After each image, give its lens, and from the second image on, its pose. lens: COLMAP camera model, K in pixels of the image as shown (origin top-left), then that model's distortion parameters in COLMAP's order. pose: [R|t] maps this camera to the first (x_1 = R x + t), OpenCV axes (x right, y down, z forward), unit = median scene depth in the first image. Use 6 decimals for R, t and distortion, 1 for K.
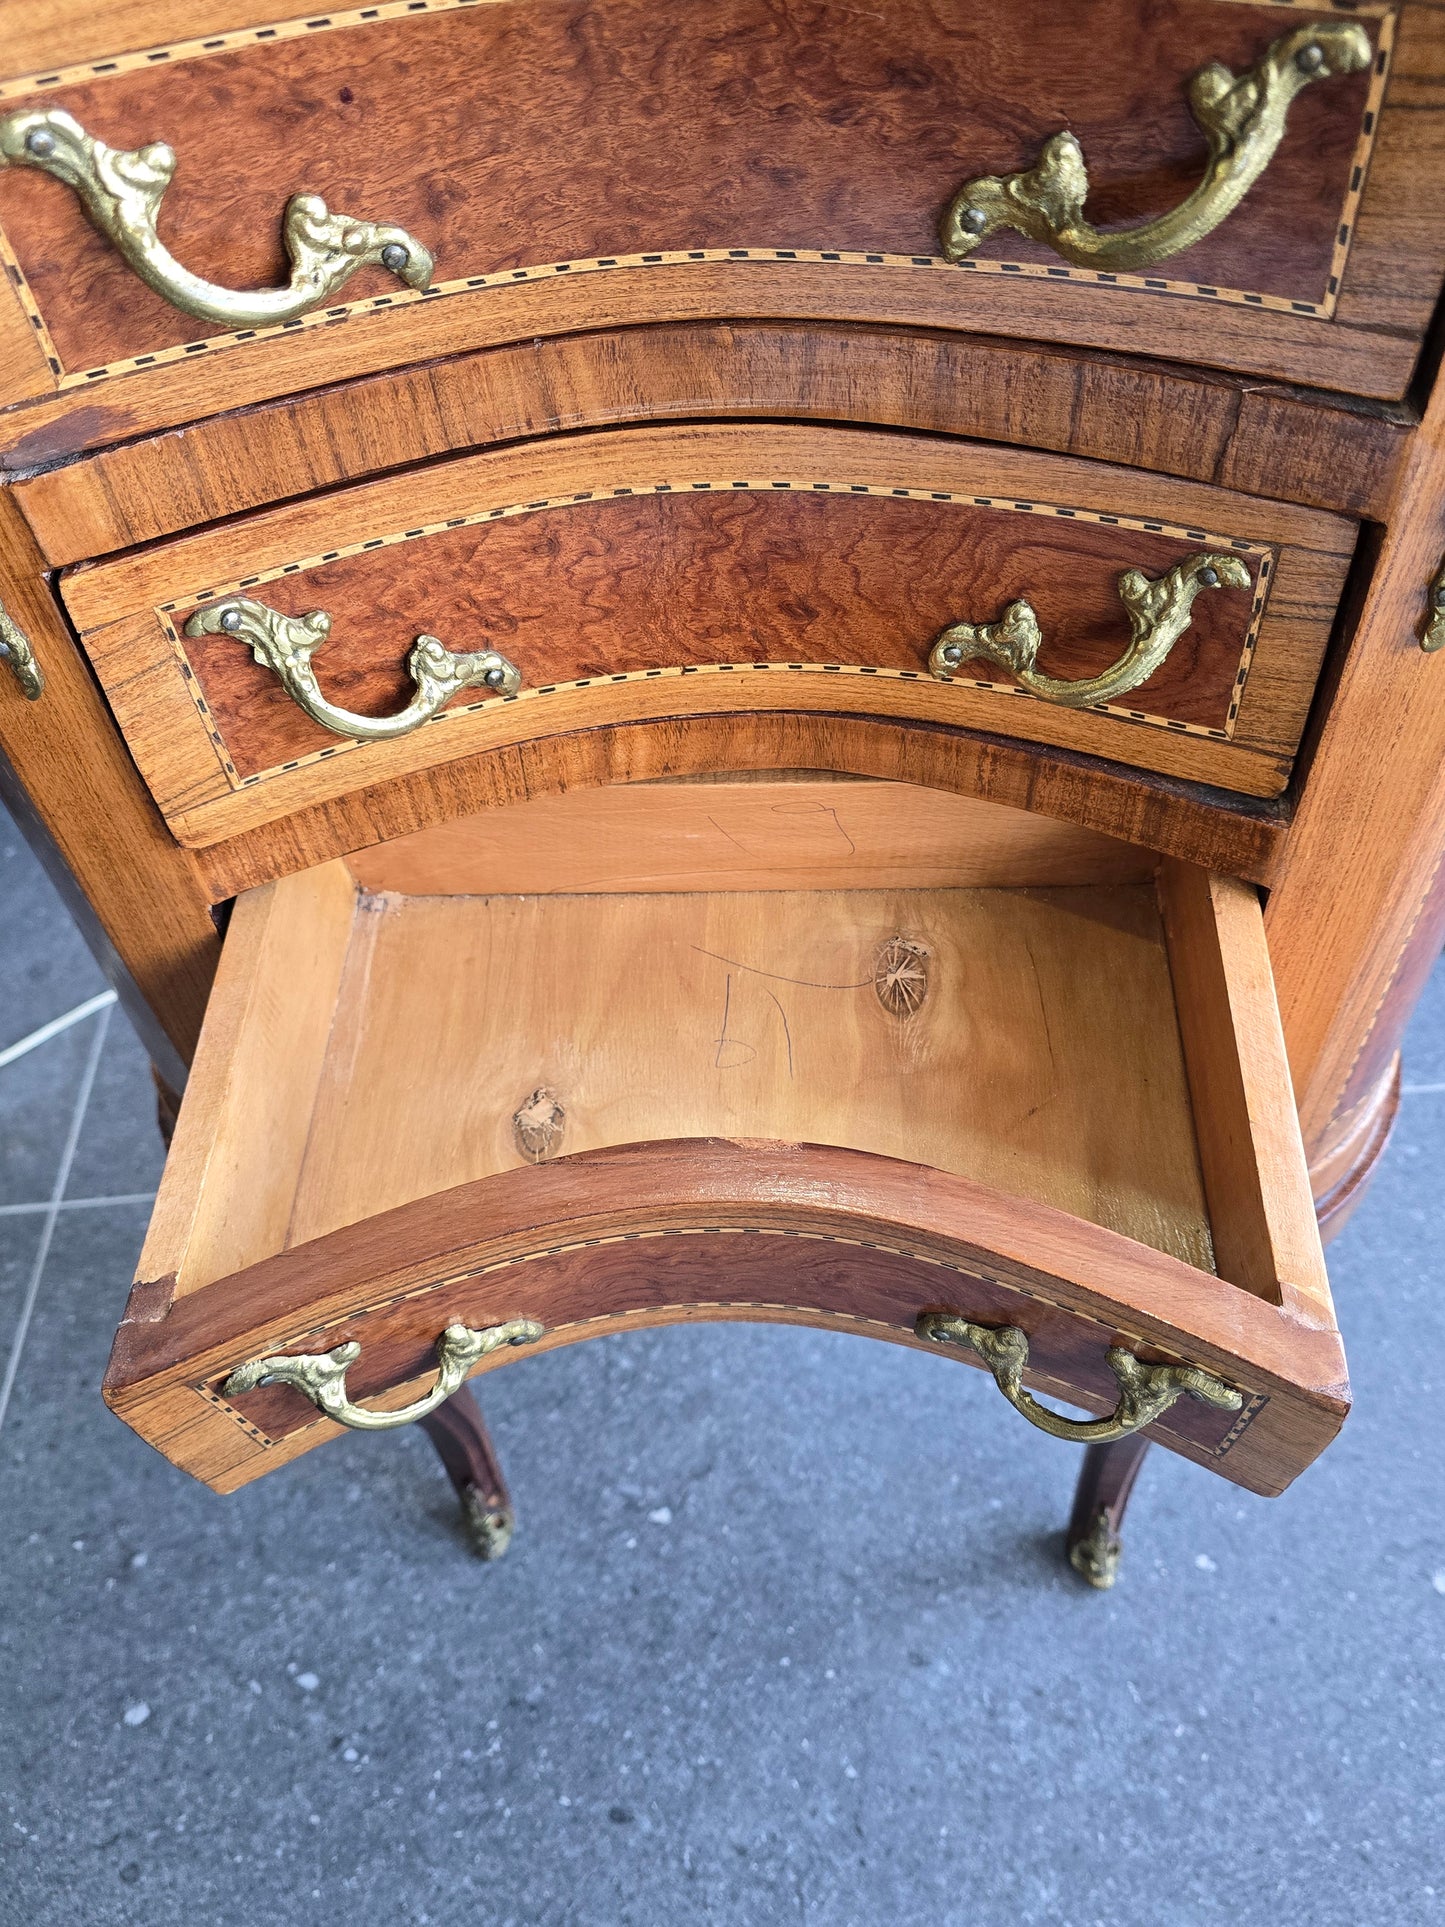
lens RADIAL K [[1509.9, 0, 733.3], [0, 1509.9, 972.9], [0, 0, 1]] dist [0.037558, -0.048692]
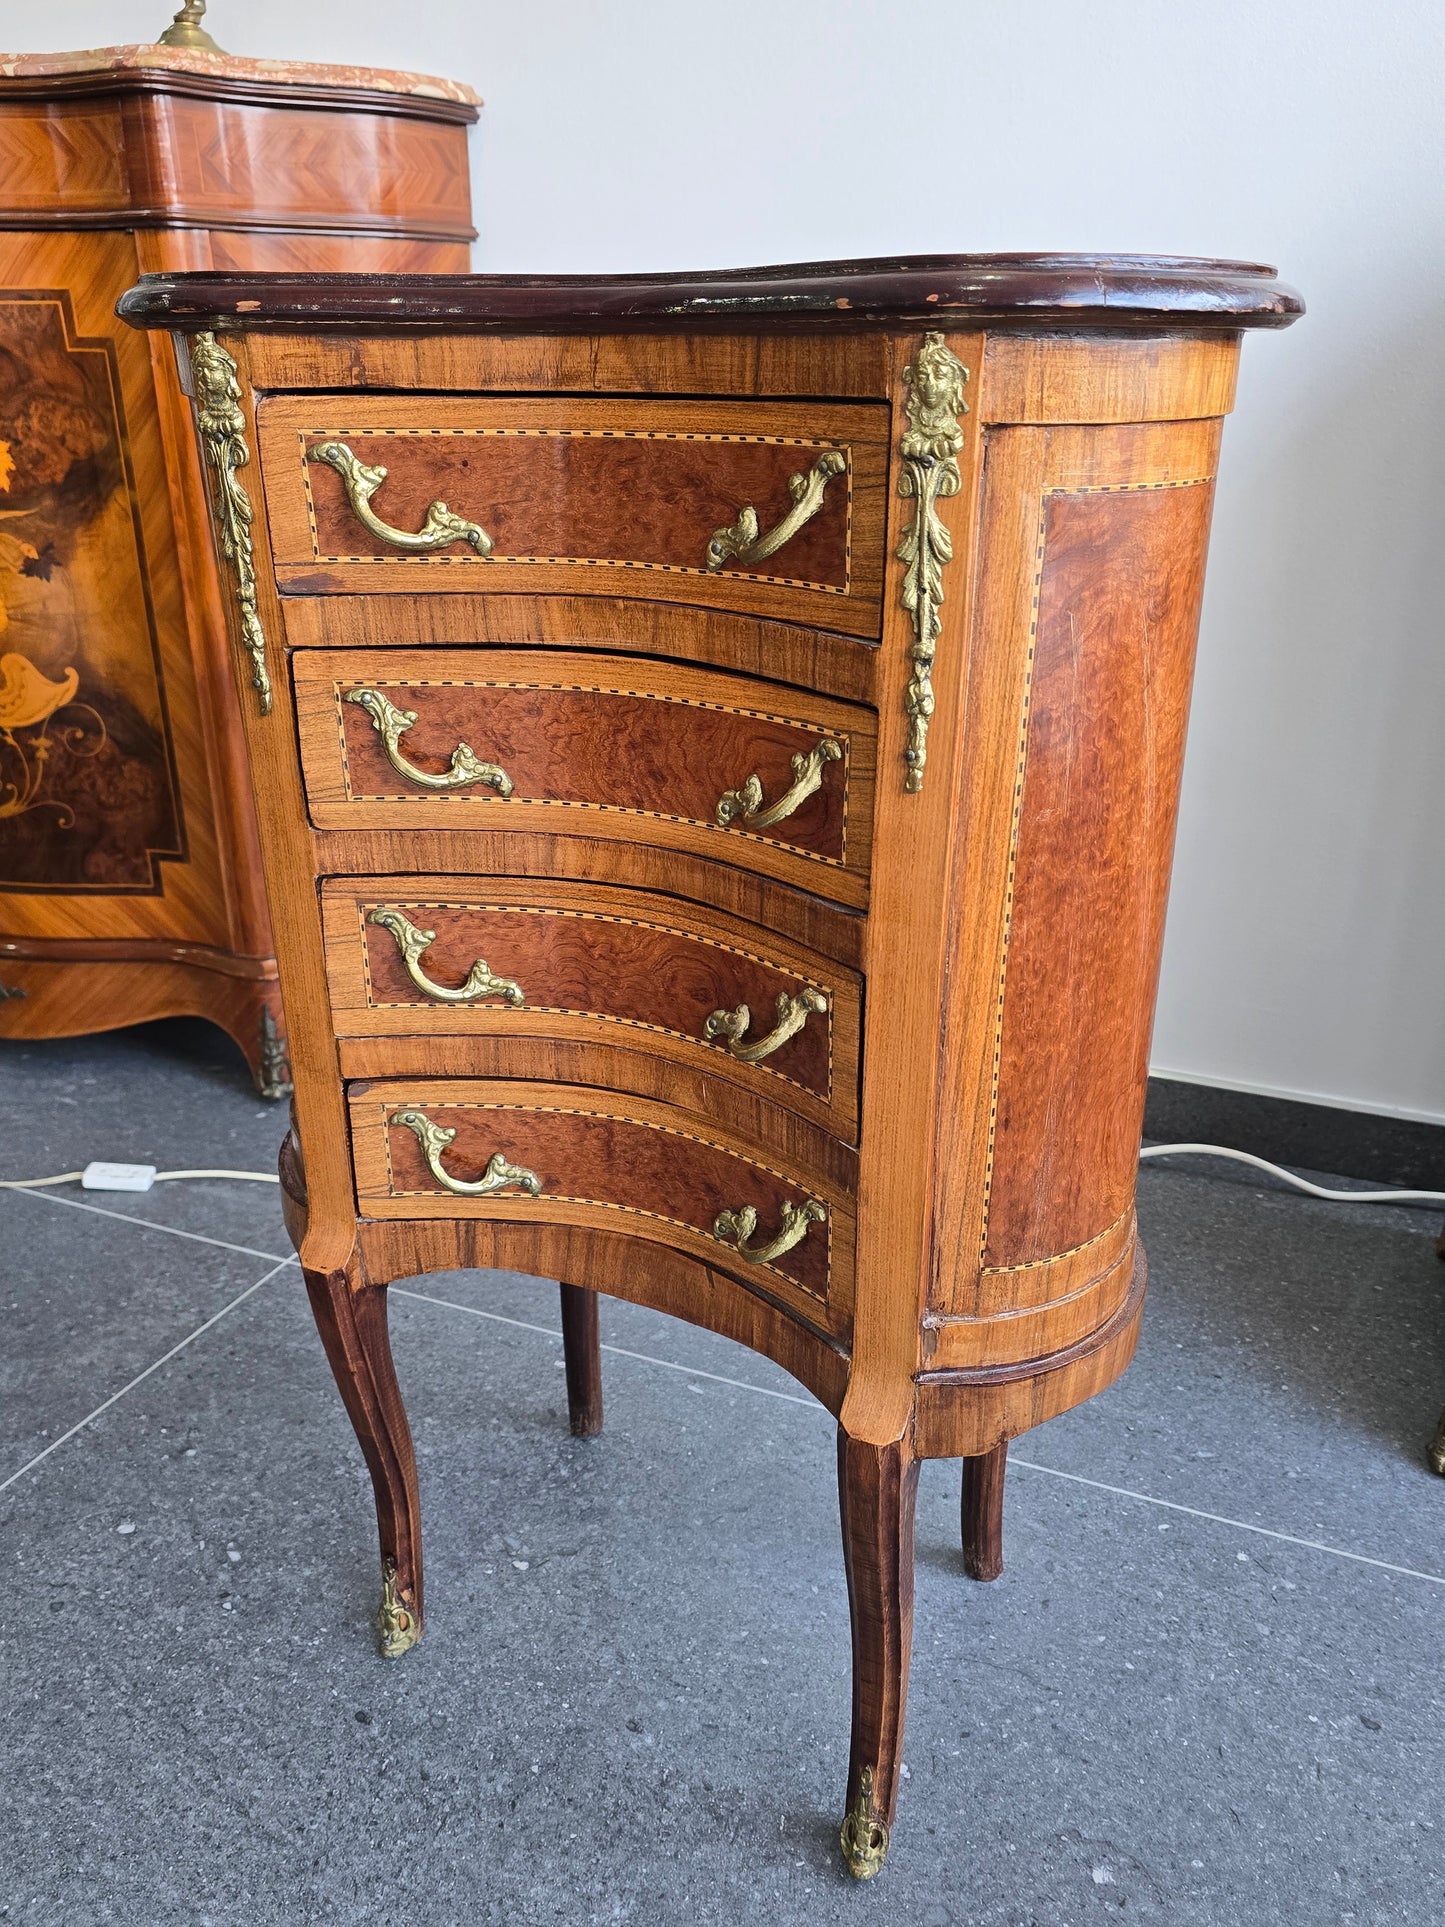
lens RADIAL K [[1496.8, 0, 734.6], [0, 1496.8, 983.1], [0, 0, 1]] dist [0.045295, -0.058095]
pose [[0.889171, 0.225769, -0.398000, 0.550363], [-0.378945, 0.850848, -0.363948, 0.374677], [0.256469, 0.474432, 0.842103, -0.248172]]
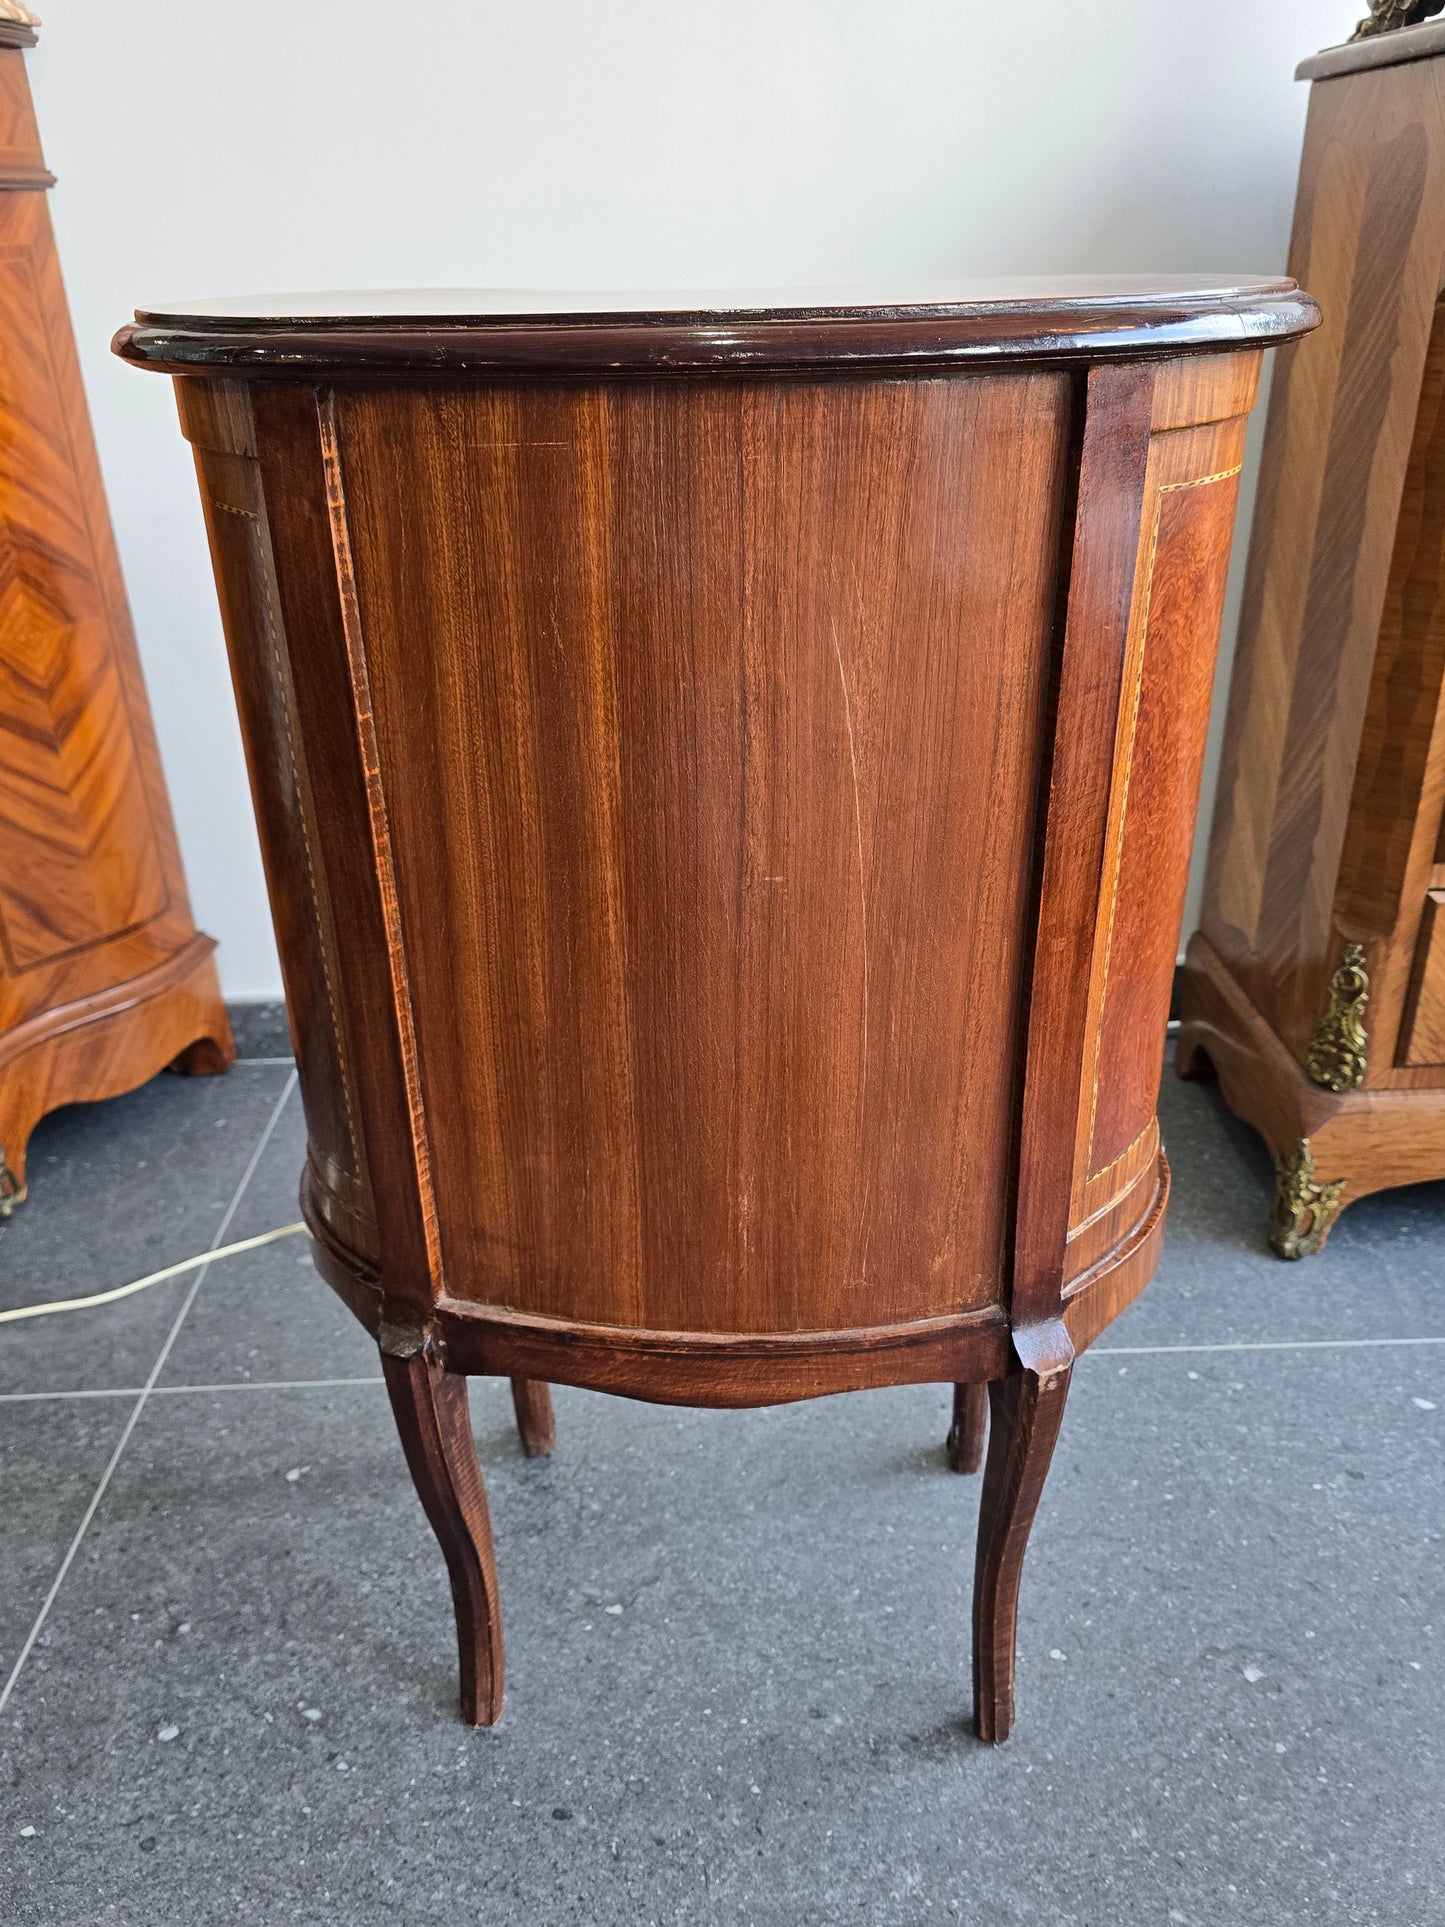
lens RADIAL K [[1509.9, 0, 735.6], [0, 1509.9, 997.5], [0, 0, 1]] dist [0.037558, -0.048692]
pose [[0.998991, 0.039521, -0.021324, 0.062775], [-0.044682, 0.922244, -0.384017, 0.411967], [0.004489, 0.384582, 0.923080, -0.353073]]
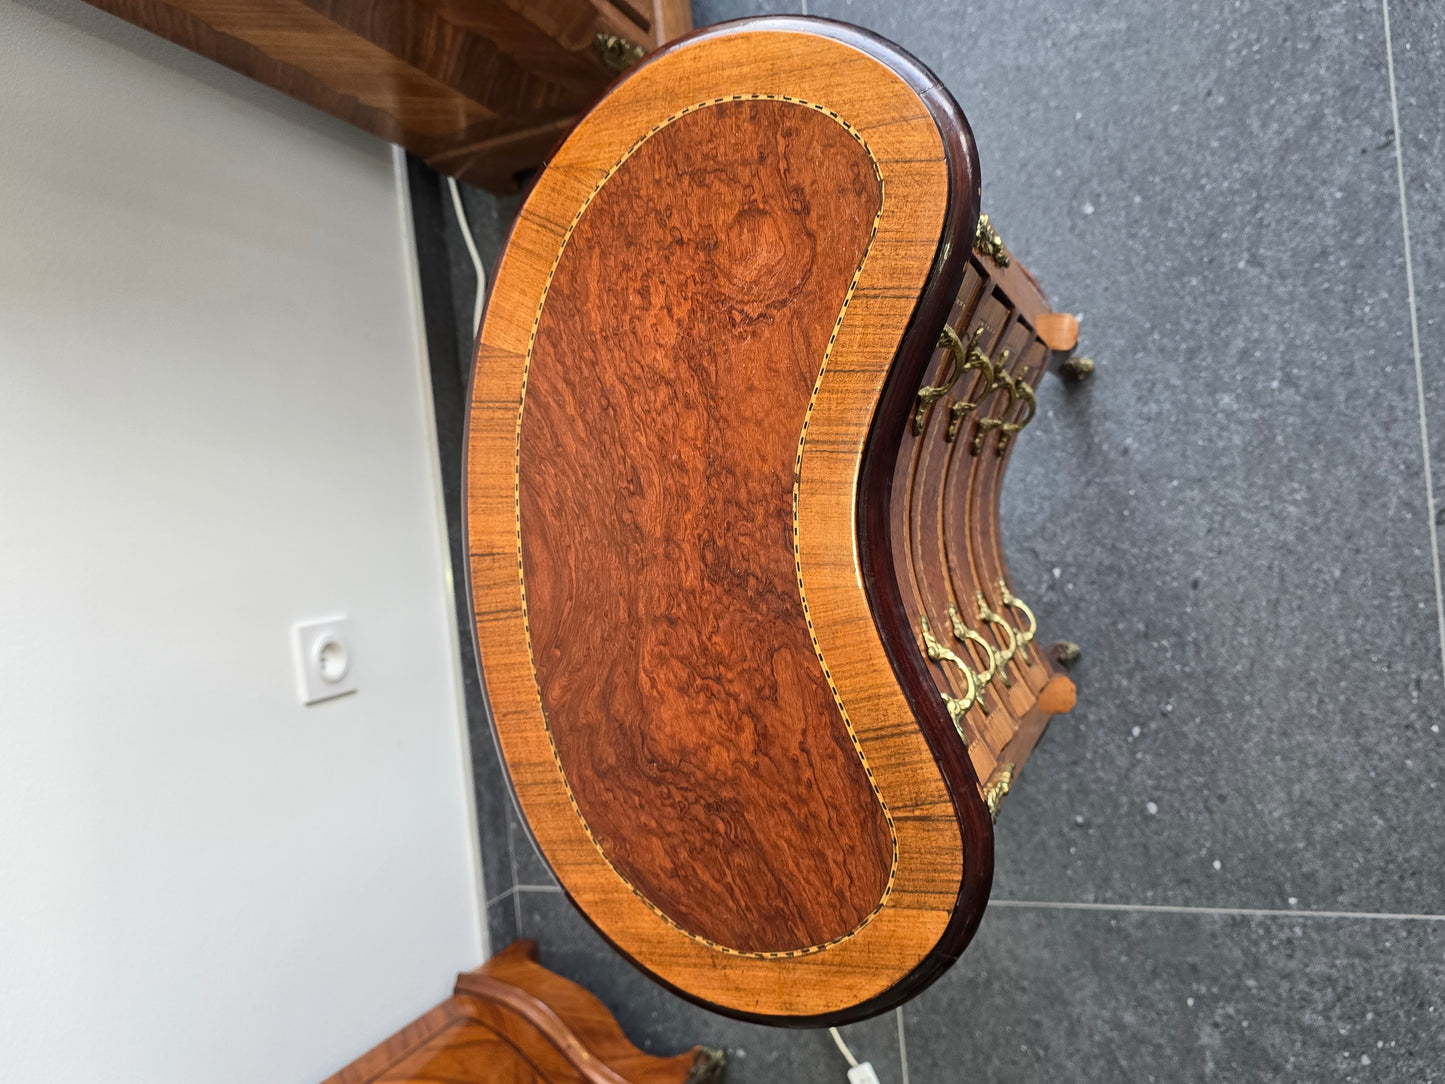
lens RADIAL K [[1133.3, 0, 717.1], [0, 1133.3, 562.2], [0, 0, 1]] dist [0.043593, -0.055277]
pose [[-0.013818, -0.999823, 0.012797, -0.052218], [0.950737, -0.009173, 0.309864, -0.647660], [-0.309691, 0.016448, 0.950695, -0.395918]]
